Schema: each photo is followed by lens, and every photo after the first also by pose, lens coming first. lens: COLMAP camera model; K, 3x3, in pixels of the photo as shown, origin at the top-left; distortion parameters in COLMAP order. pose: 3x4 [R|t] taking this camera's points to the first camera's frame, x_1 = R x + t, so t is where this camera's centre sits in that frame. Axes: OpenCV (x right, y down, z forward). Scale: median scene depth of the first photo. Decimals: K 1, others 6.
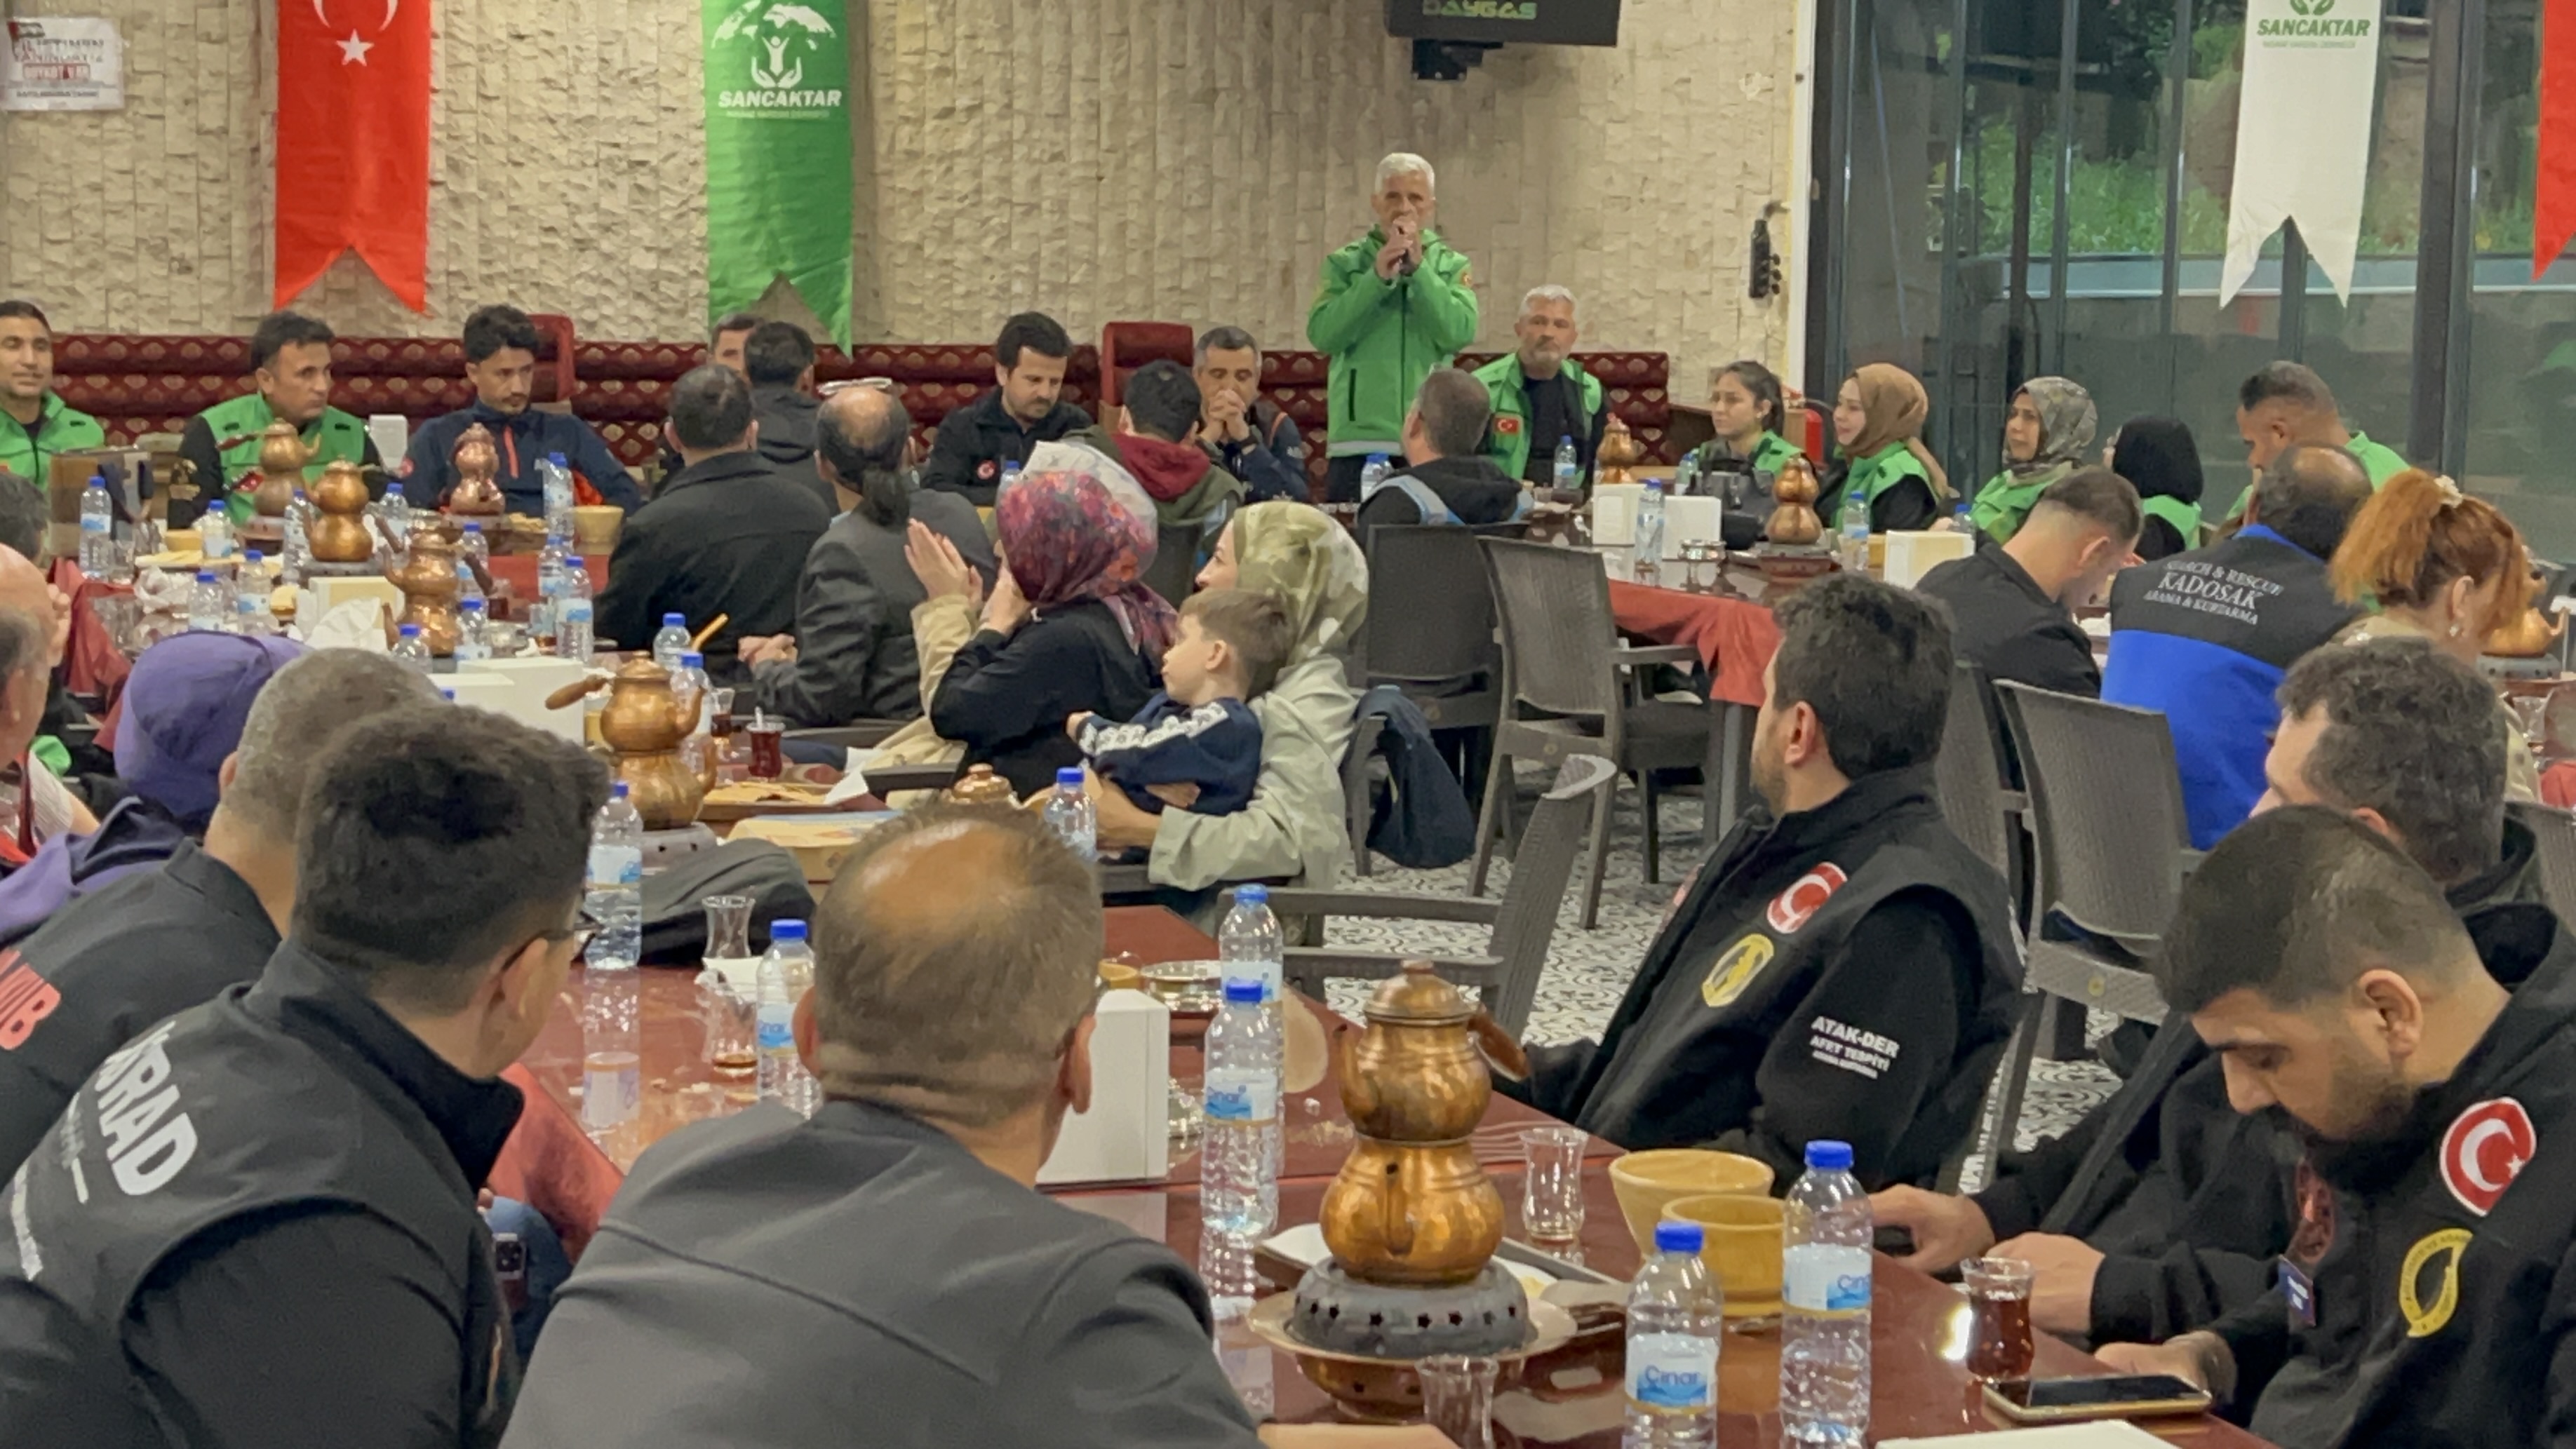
lens RADIAL K [[4728.8, 0, 1368.0], [0, 4728.8, 754.1], [0, 0, 1]] dist [0.108083, 0.000000]
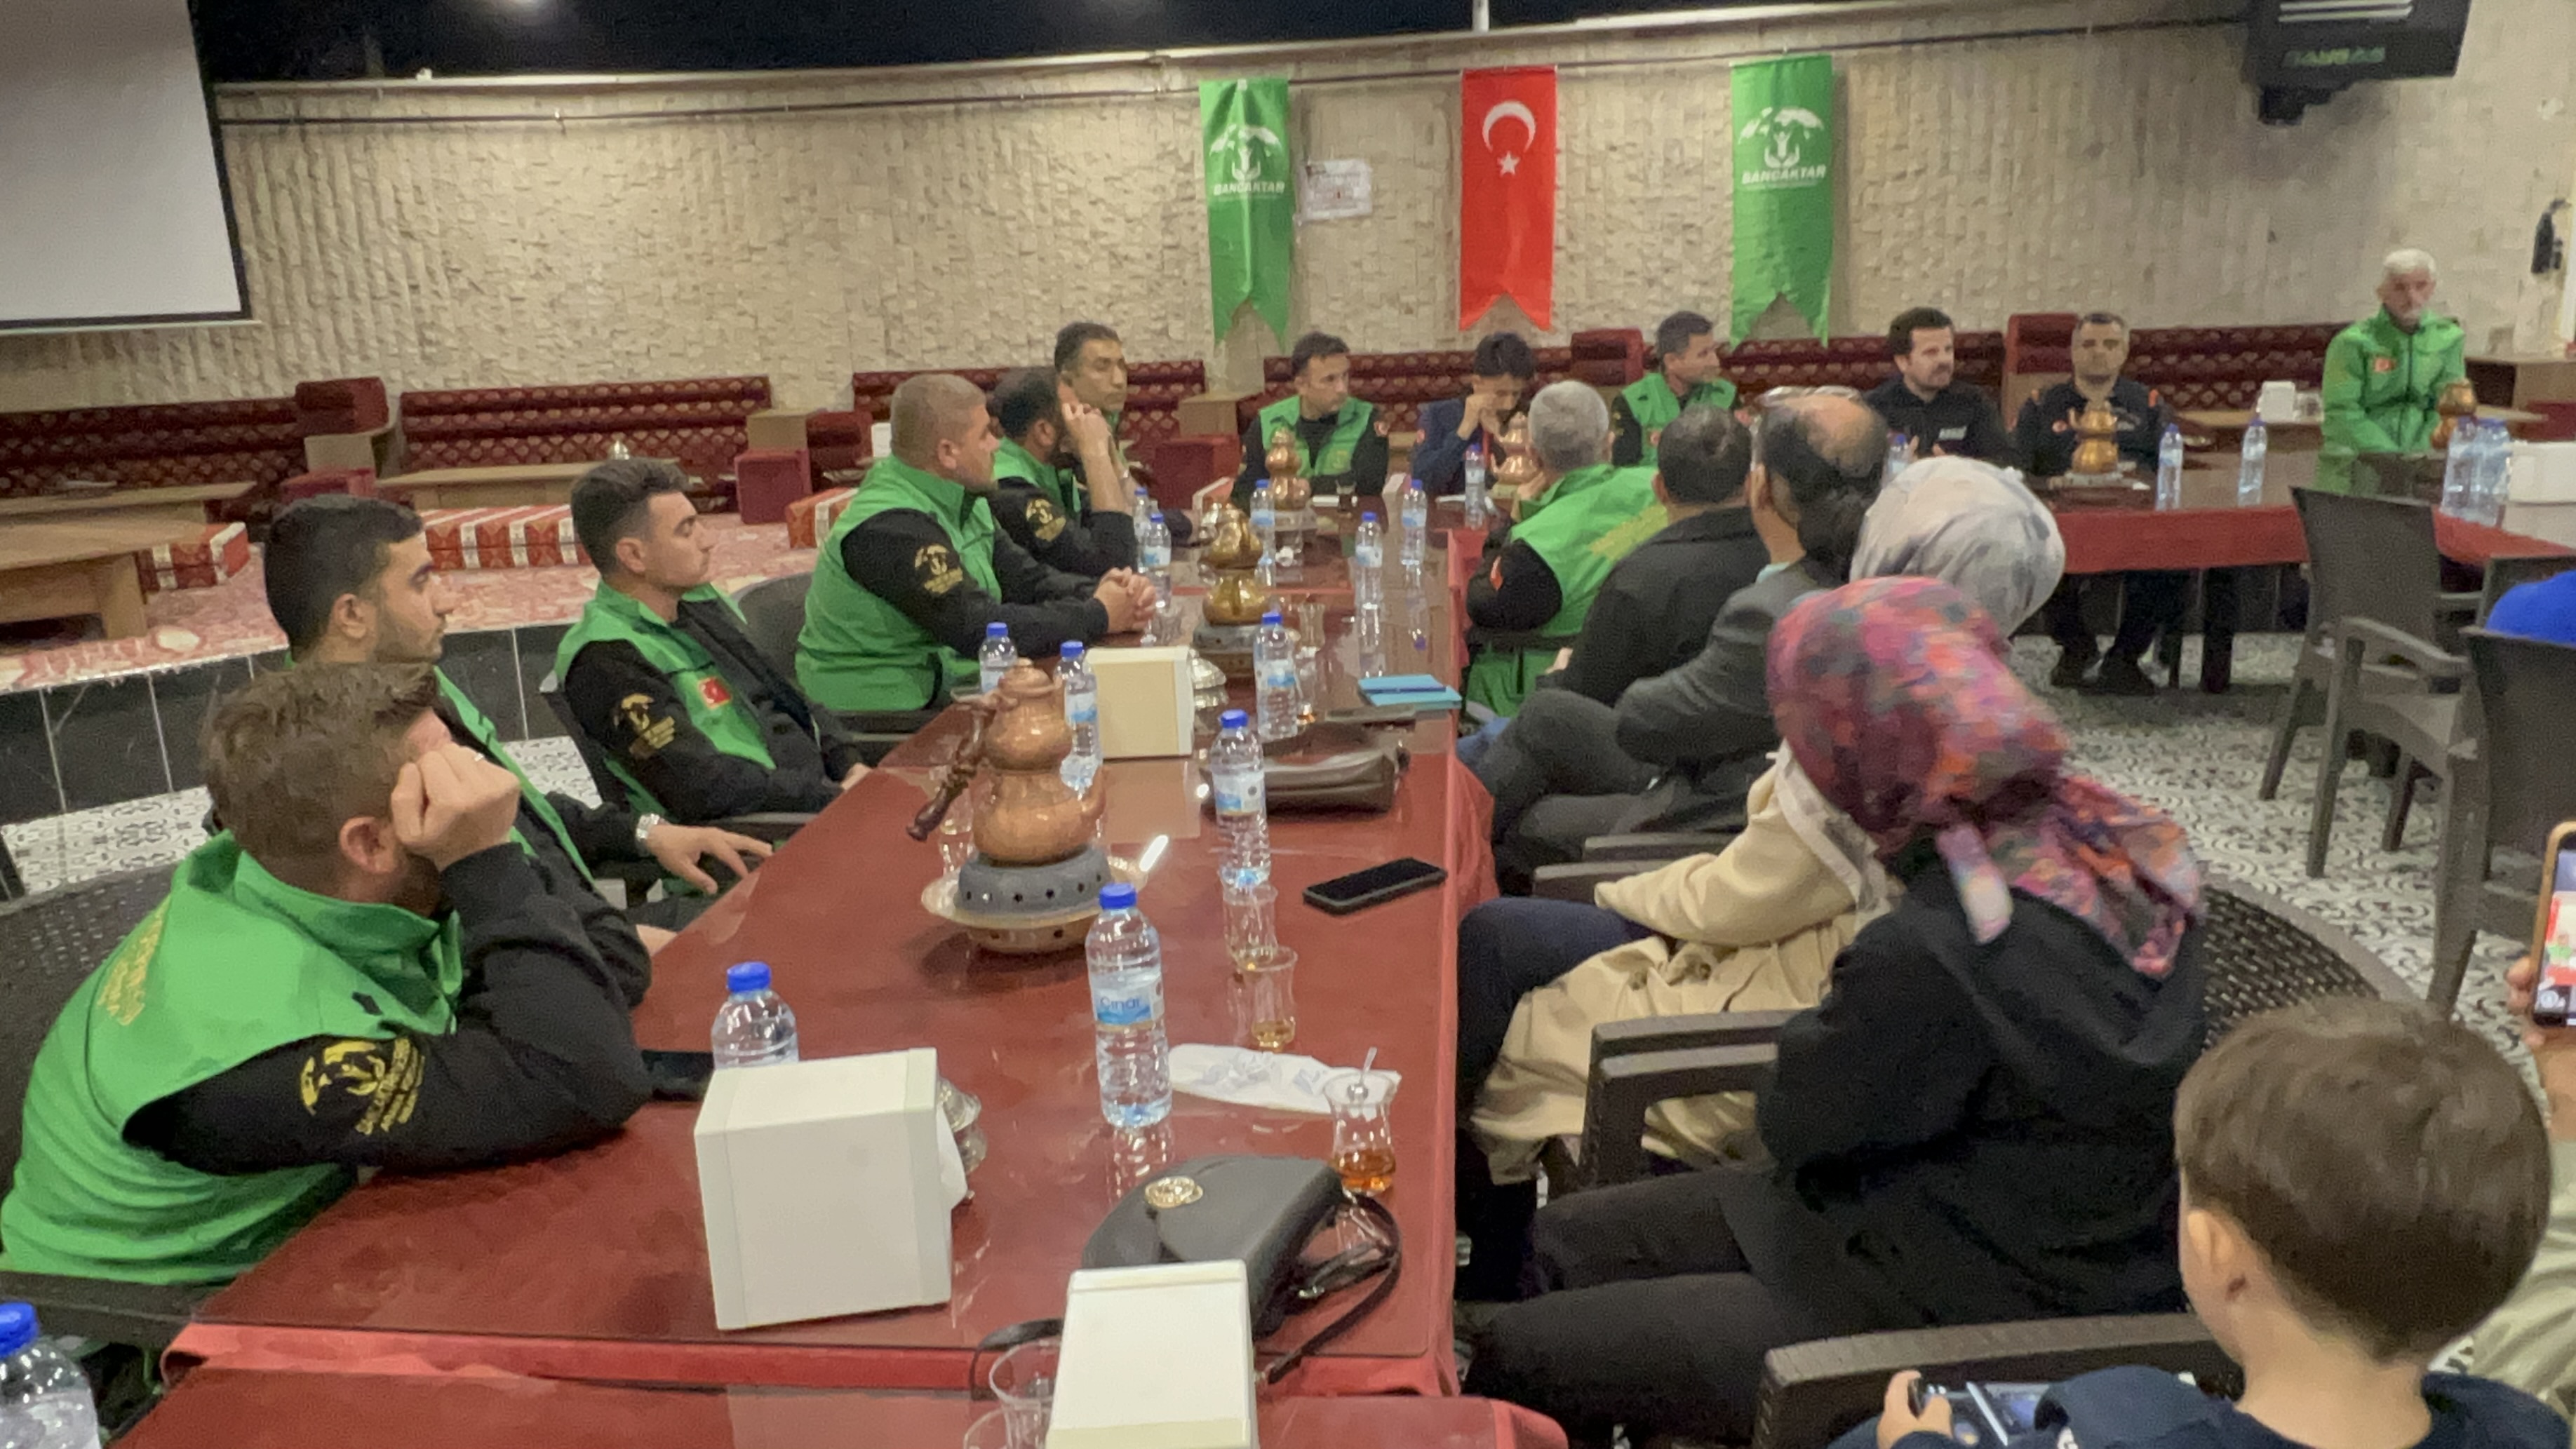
lens RADIAL K [[1763.2, 0, 1278.1], [0, 1763.2, 700.2], [0, 0, 1]] dist [0.008984, -0.008049]
pose [[0.912436, 0.041818, -0.407077, -0.035032], [0.008108, 0.992722, 0.120155, -0.040809], [0.409139, -0.112934, 0.905456, 0.404148]]
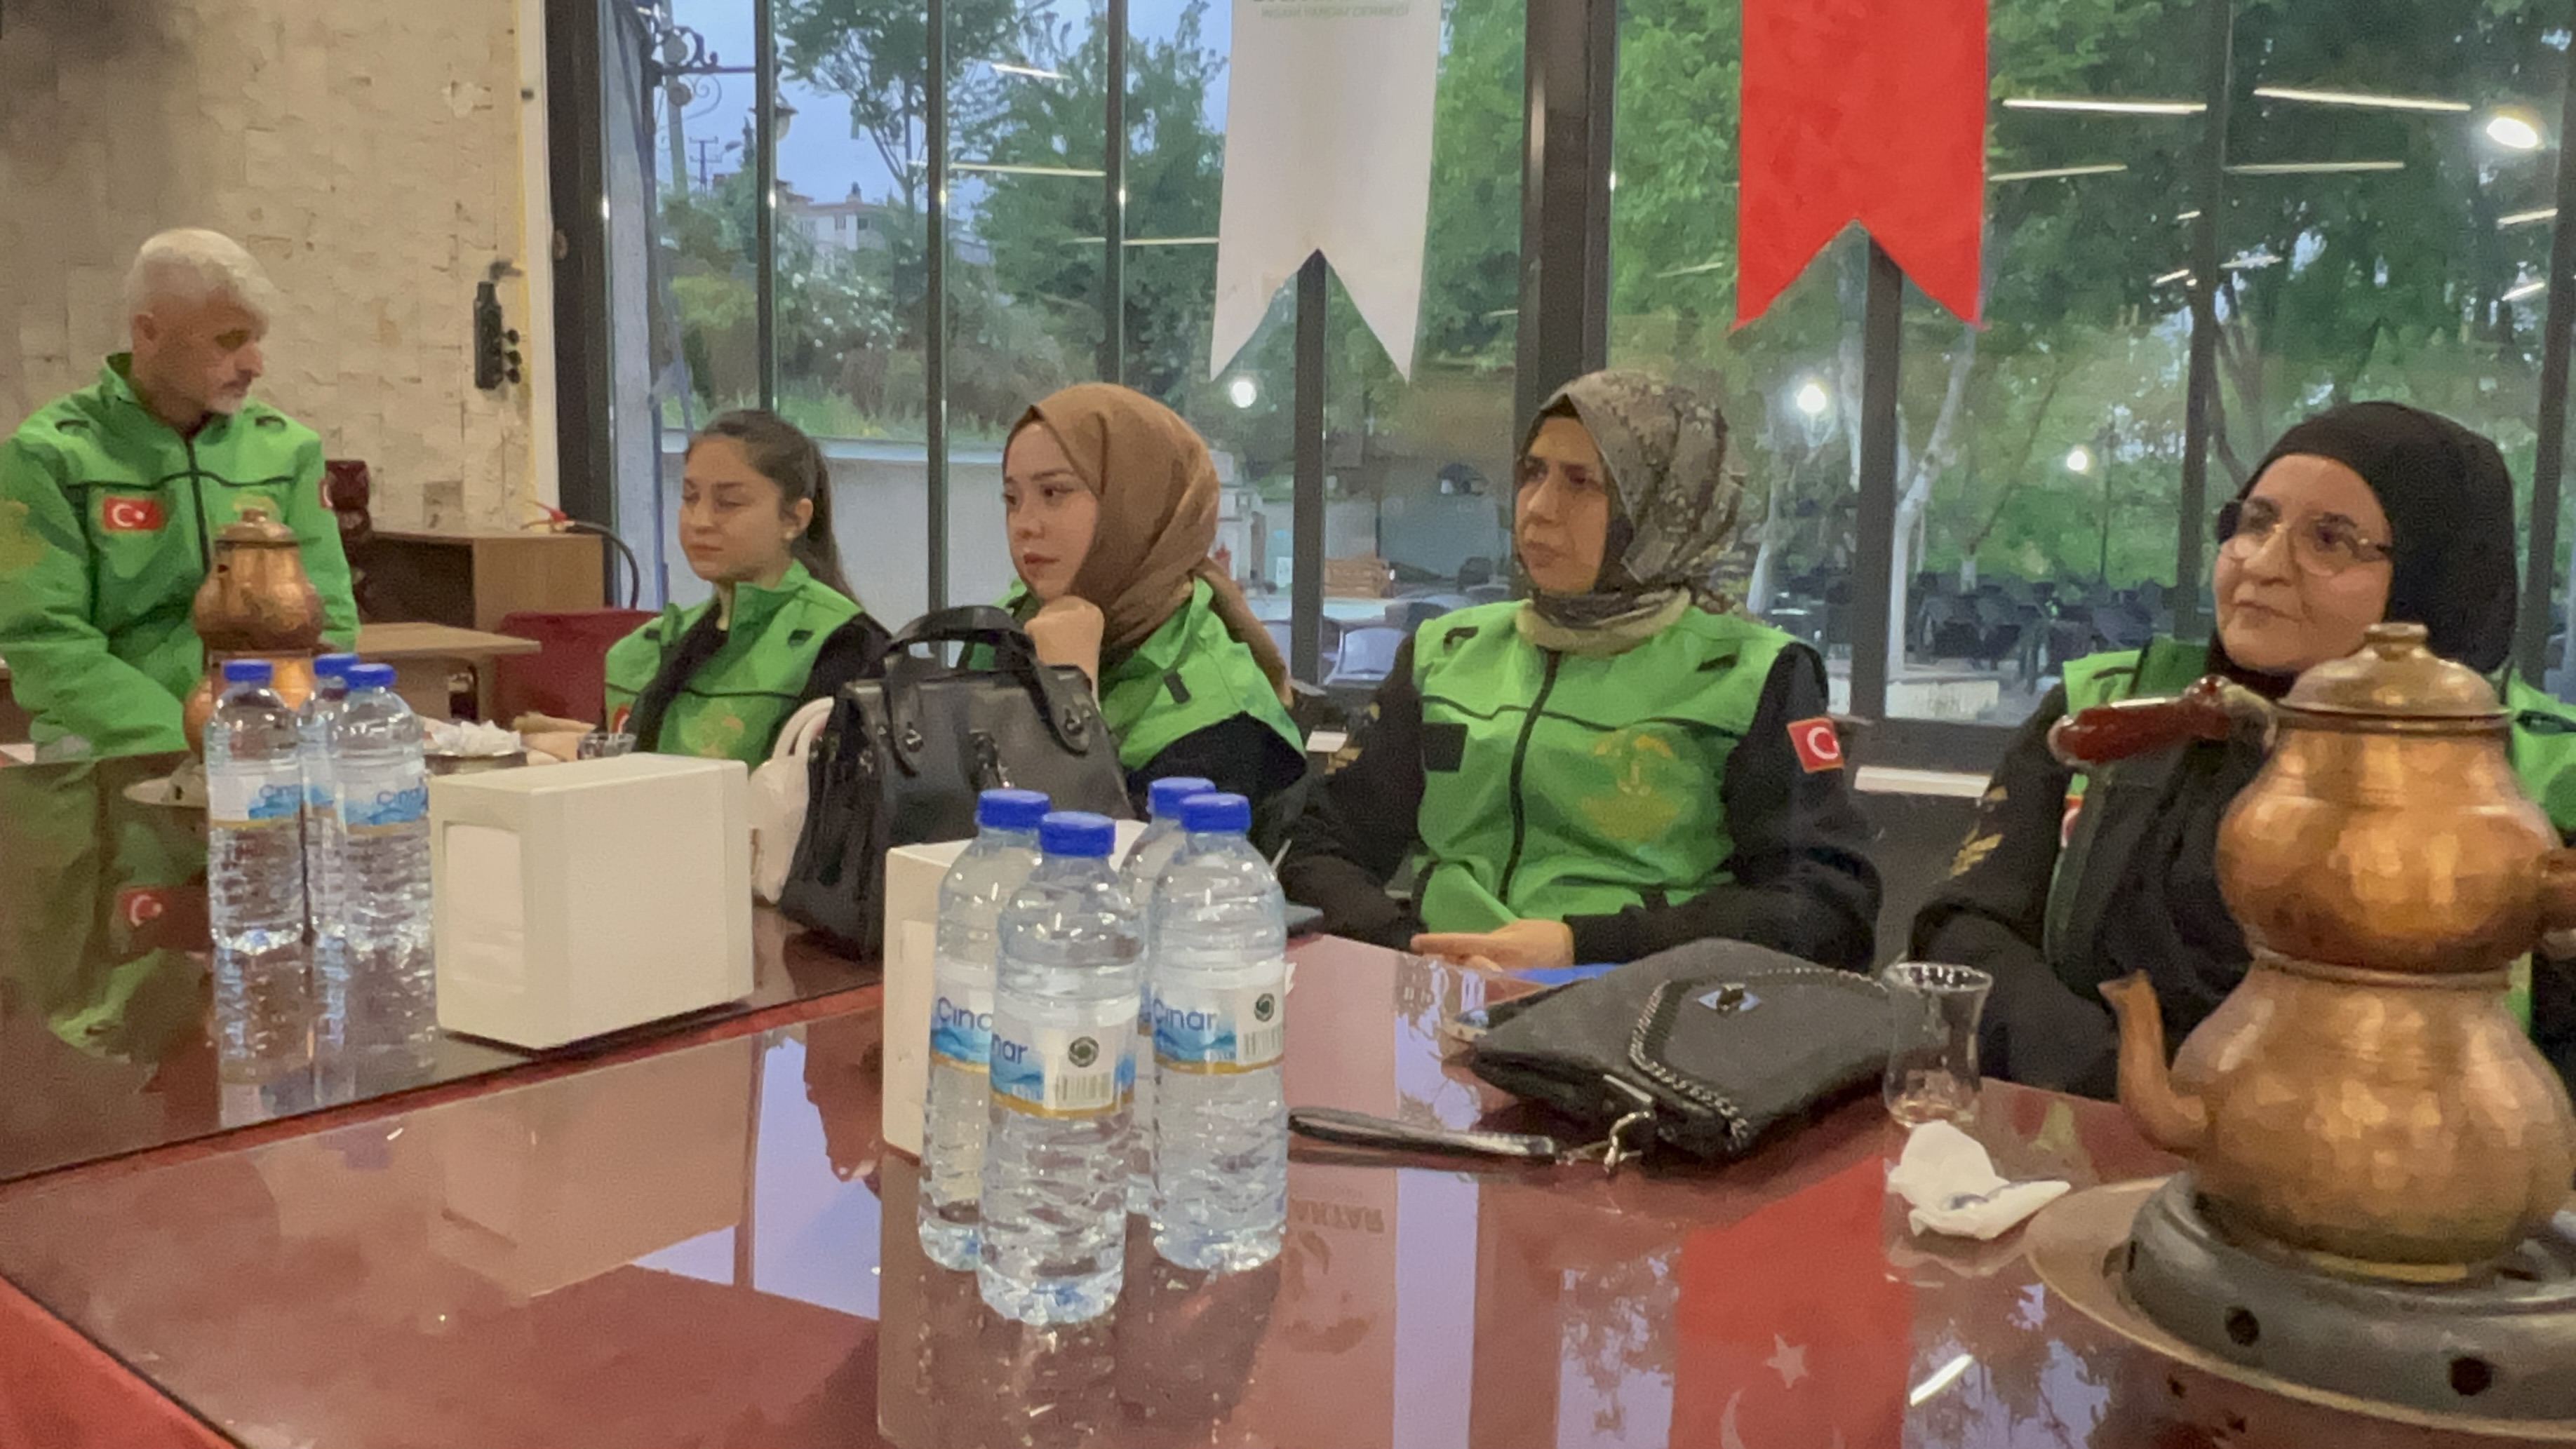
lens RADIAL K [[1996.9, 0, 1271.4], [0, 1996.9, 729.9], [0, 0, 1]] dist [-0.005488, 0.001222]
pose [[0.853065, -0.070549, 0.517013, 0.021828], [0.058787, 0.997504, 0.039117, -0.049154], [-0.518483, -0.002976, 0.855083, 0.689848]]
